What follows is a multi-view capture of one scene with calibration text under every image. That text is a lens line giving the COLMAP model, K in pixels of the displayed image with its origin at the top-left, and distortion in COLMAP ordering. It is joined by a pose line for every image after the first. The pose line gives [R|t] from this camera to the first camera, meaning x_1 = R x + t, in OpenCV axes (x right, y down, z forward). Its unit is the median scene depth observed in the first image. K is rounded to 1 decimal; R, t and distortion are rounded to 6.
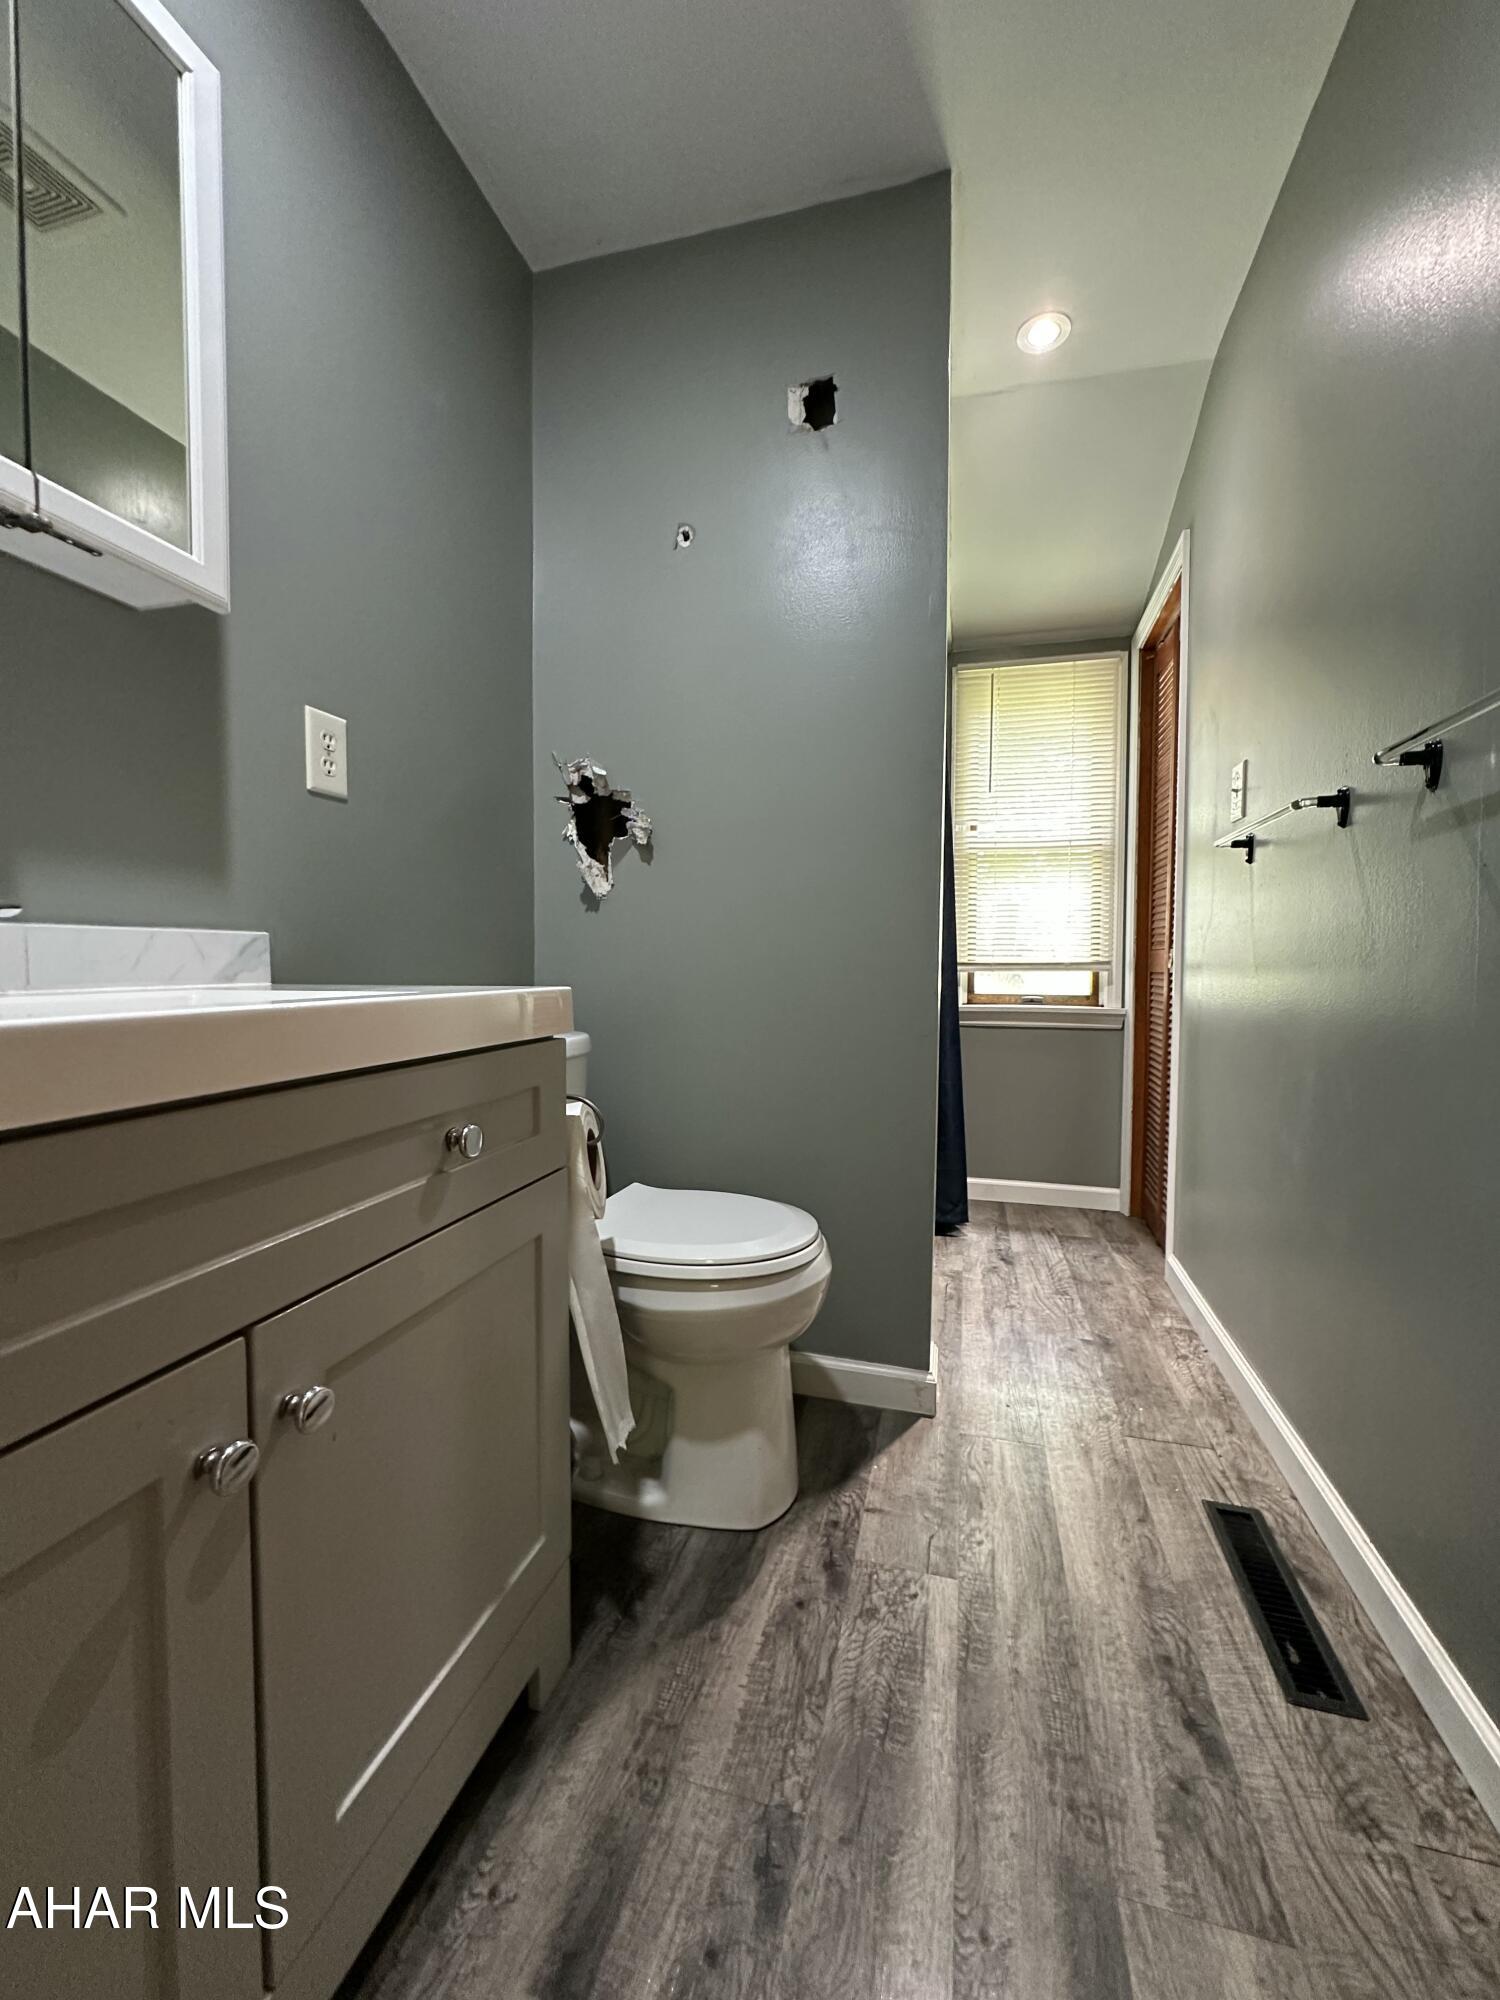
lens RADIAL K [[797.4, 0, 750.0], [0, 797.4, 1000.0], [0, 0, 1]] dist [-0.000690, 0.000432]
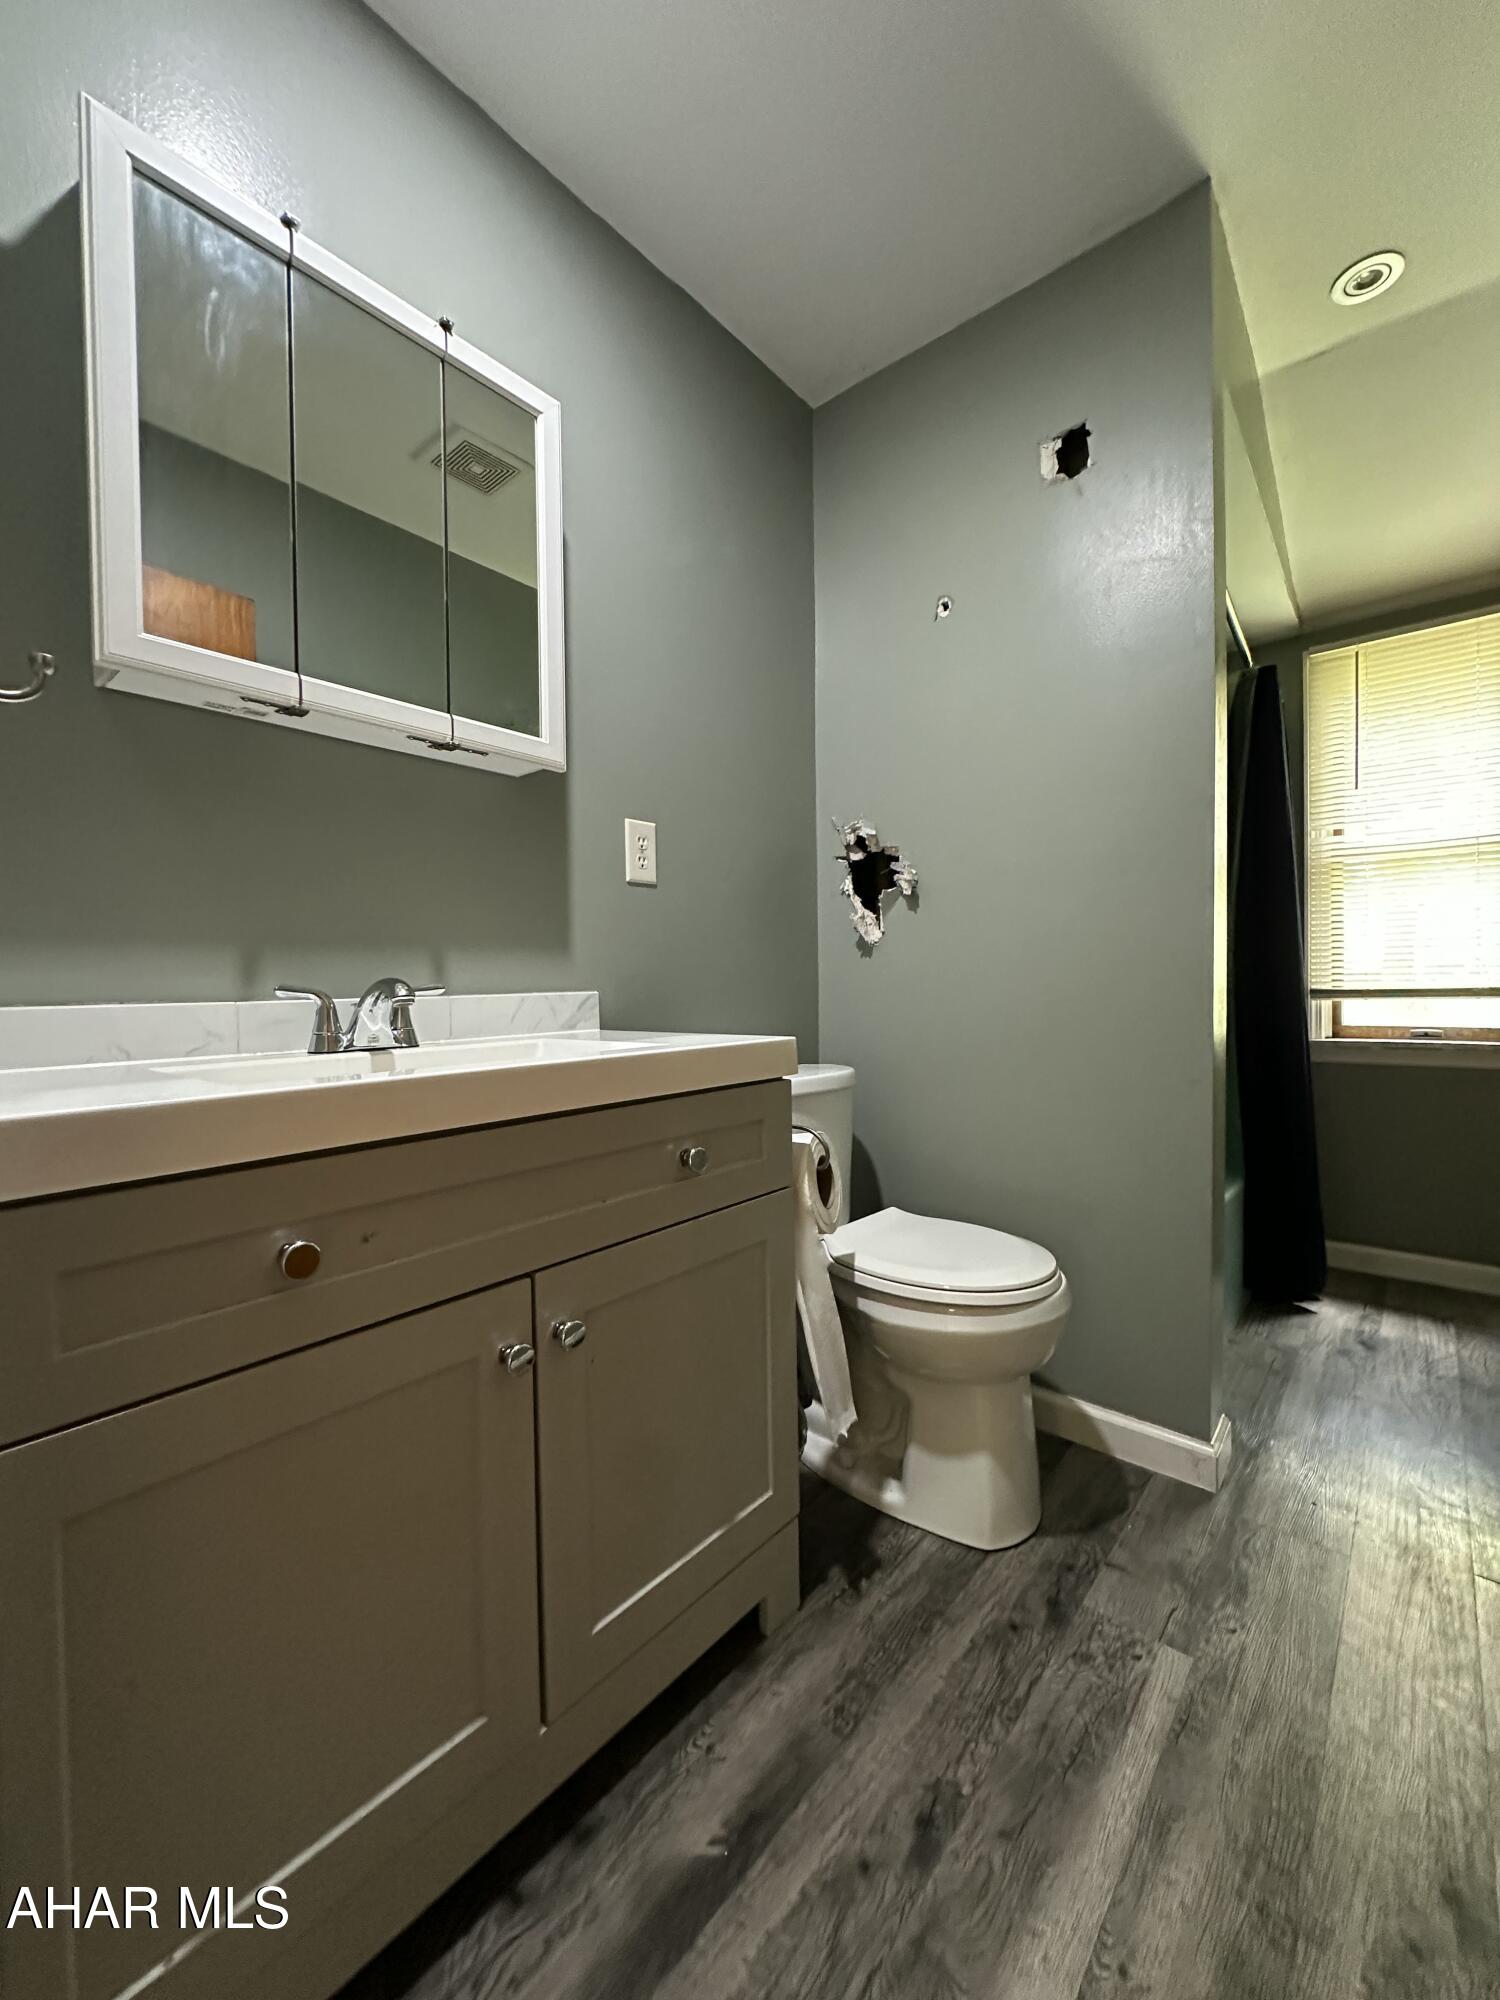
lens RADIAL K [[797.4, 0, 750.0], [0, 797.4, 1000.0], [0, 0, 1]] dist [-0.000690, 0.000432]
pose [[0.905132, -0.011064, -0.424987, 0.193678], [0.000250, 0.999675, -0.025493, -0.035592], [0.425131, 0.022968, 0.904840, -0.105950]]
